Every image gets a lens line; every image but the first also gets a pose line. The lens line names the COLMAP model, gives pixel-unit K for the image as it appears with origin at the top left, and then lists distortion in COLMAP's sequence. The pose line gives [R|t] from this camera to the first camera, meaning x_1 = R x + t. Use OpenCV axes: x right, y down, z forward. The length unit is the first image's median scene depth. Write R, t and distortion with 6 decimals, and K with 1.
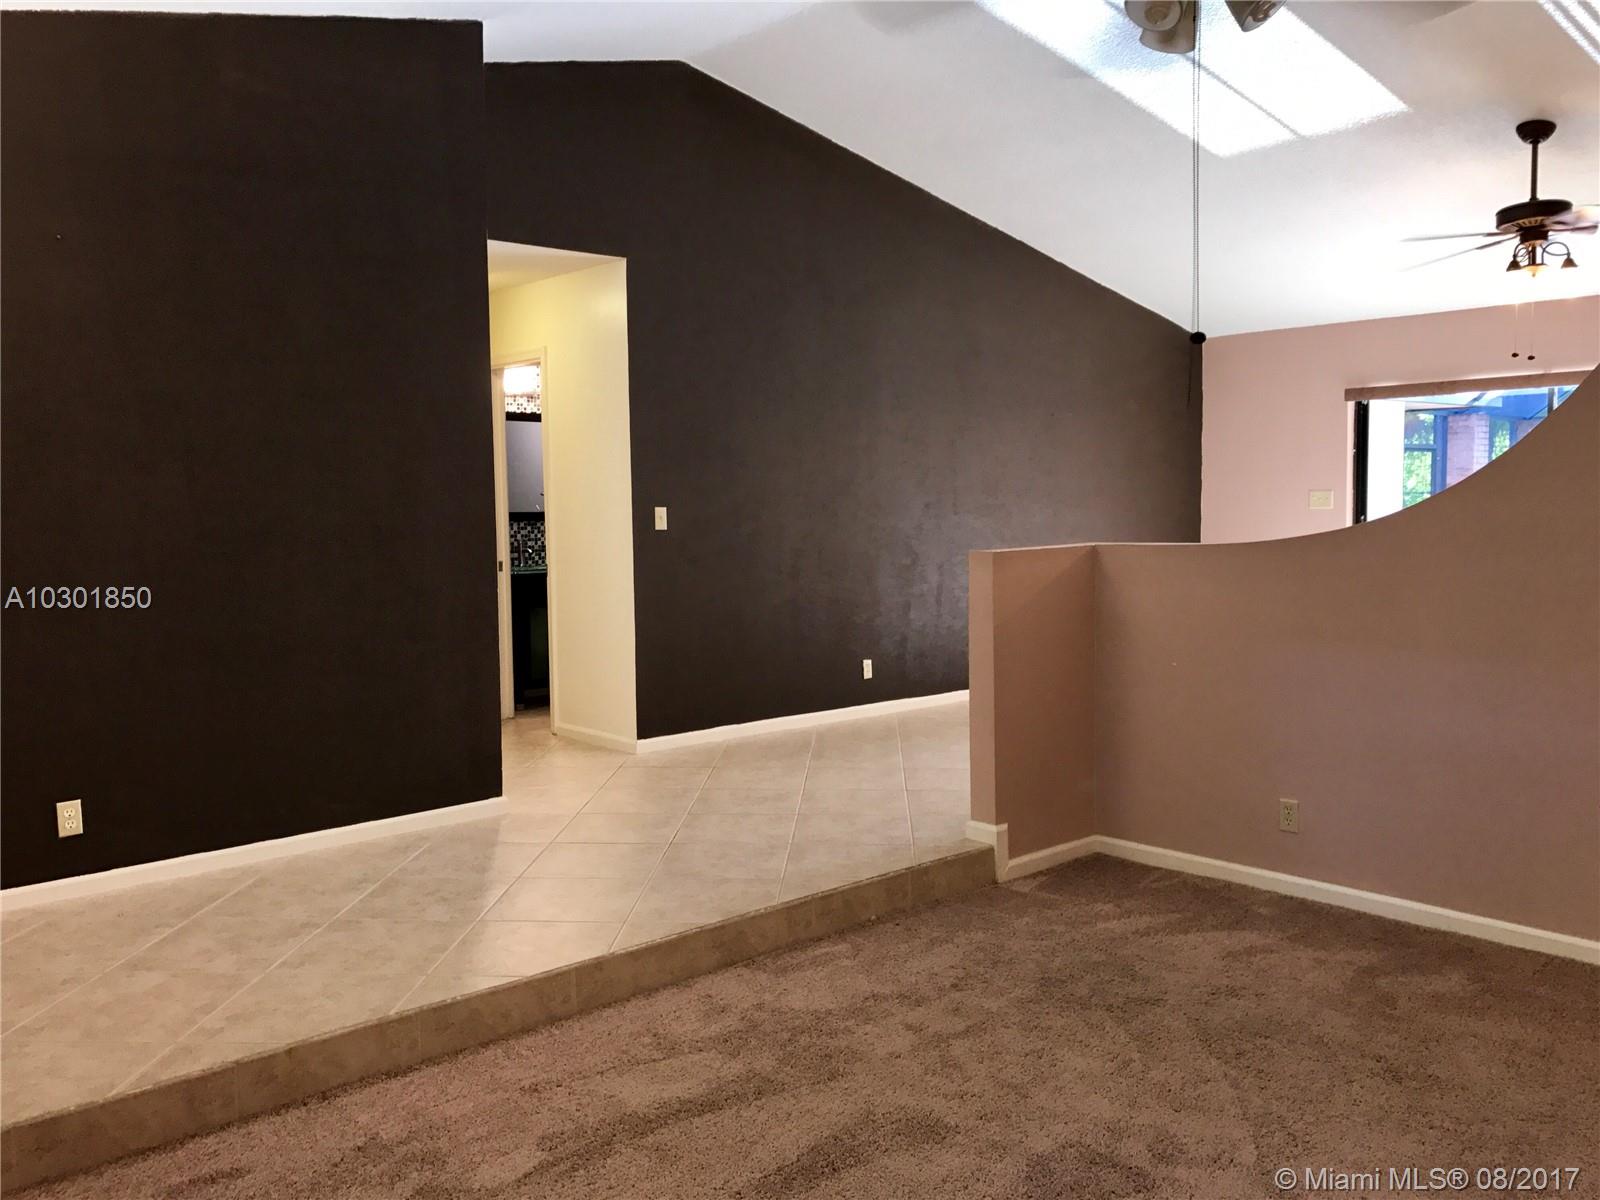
lens RADIAL K [[1309.0, 0, 805.0], [0, 1309.0, 591.2], [0, 0, 1]] dist [0.012538, 0.000249]
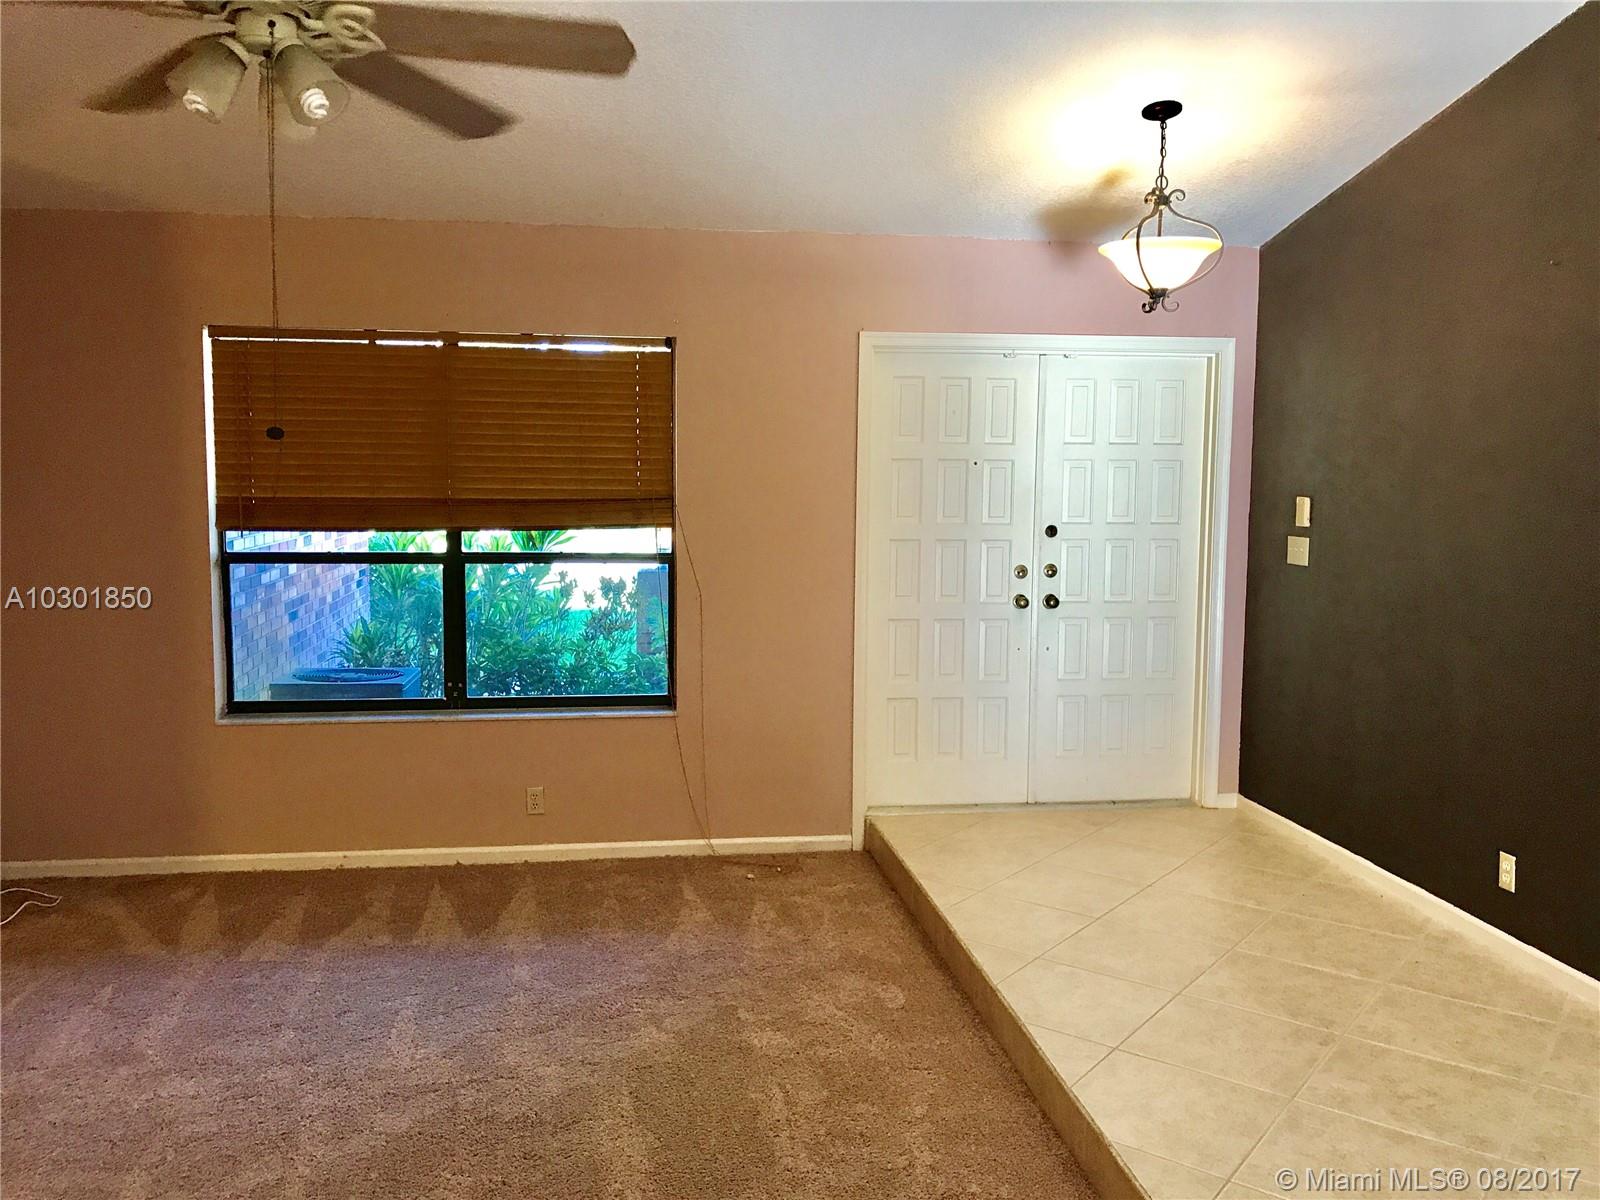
lens RADIAL K [[1305.2, 0, 788.4], [0, 1305.2, 601.2], [0, 0, 1]] dist [0.058612, -0.083529]
pose [[-0.567011, 0.093415, -0.818396, 0.382434], [-0.059697, 0.986276, 0.153937, -0.104810], [0.821544, 0.136140, -0.553653, 0.807098]]
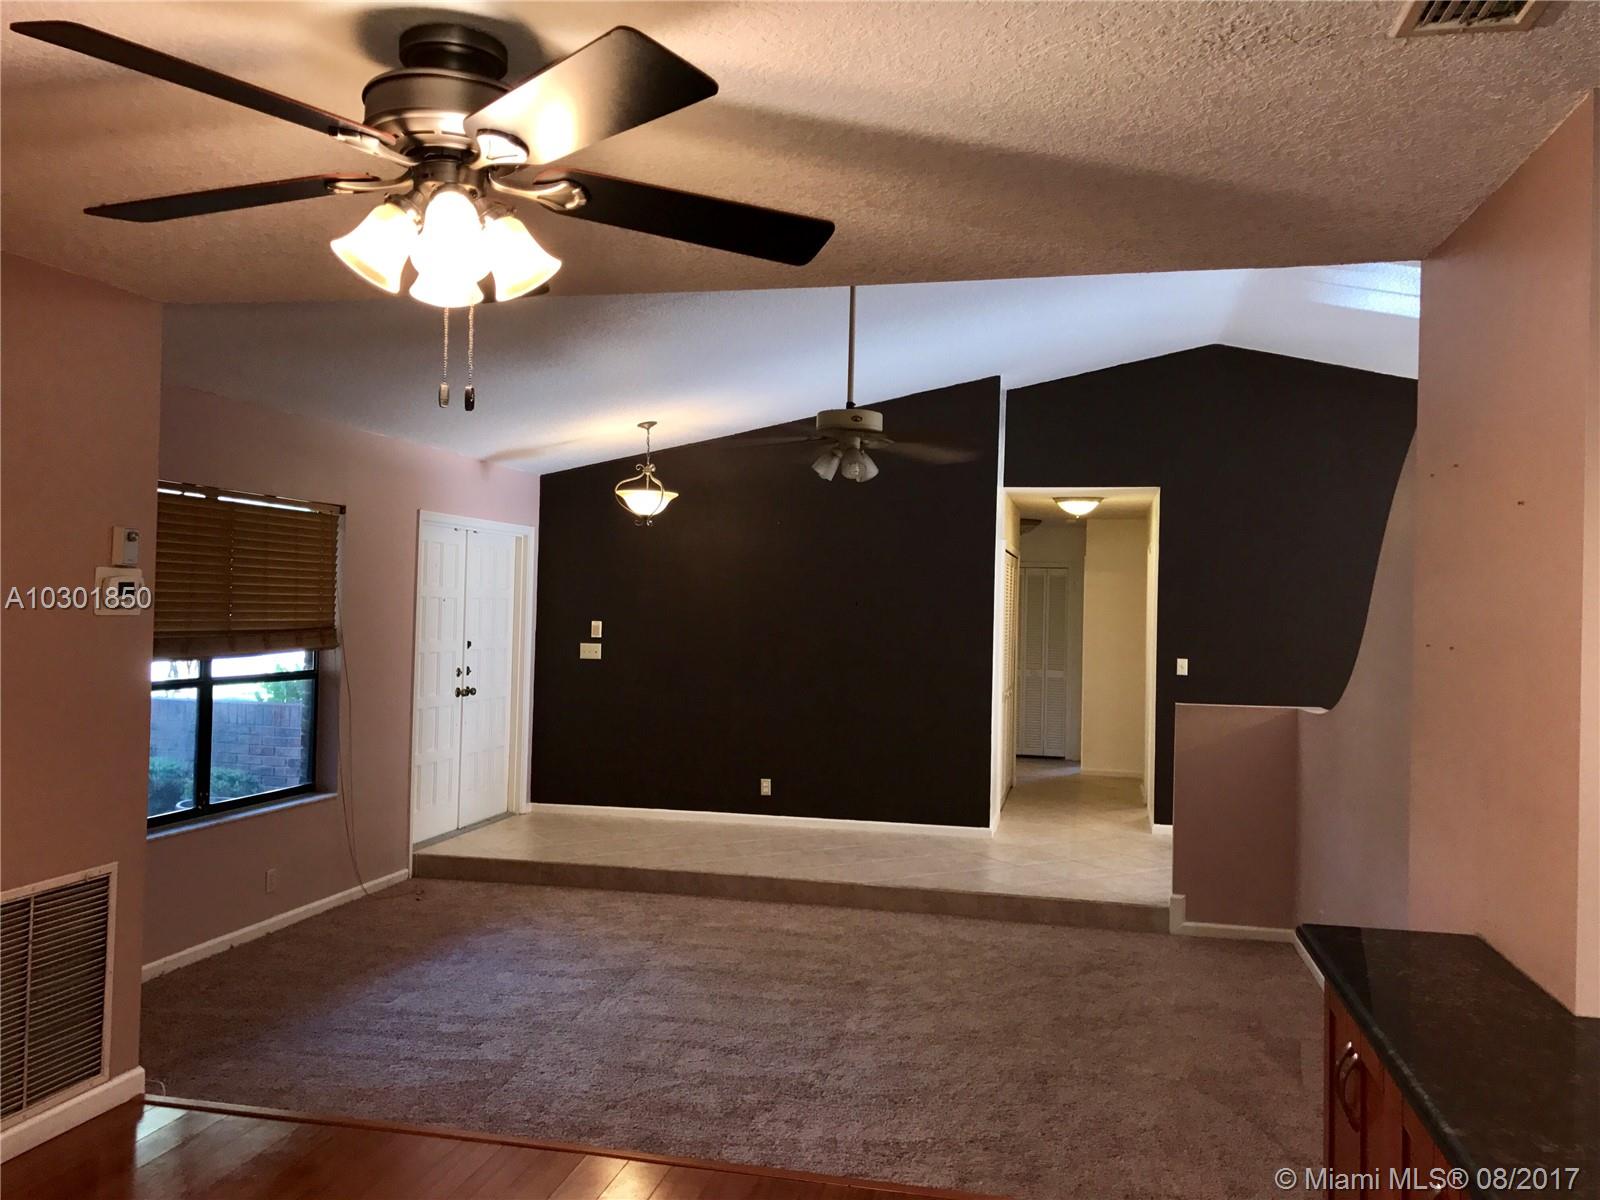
lens RADIAL K [[1305.2, 0, 788.4], [0, 1305.2, 601.2], [0, 0, 1]] dist [0.058612, -0.083529]
pose [[0.573647, 0.023116, -0.818777, 0.913213], [-0.089152, 0.995425, -0.034357, -0.045971], [0.814237, 0.092704, 0.573083, -0.173398]]
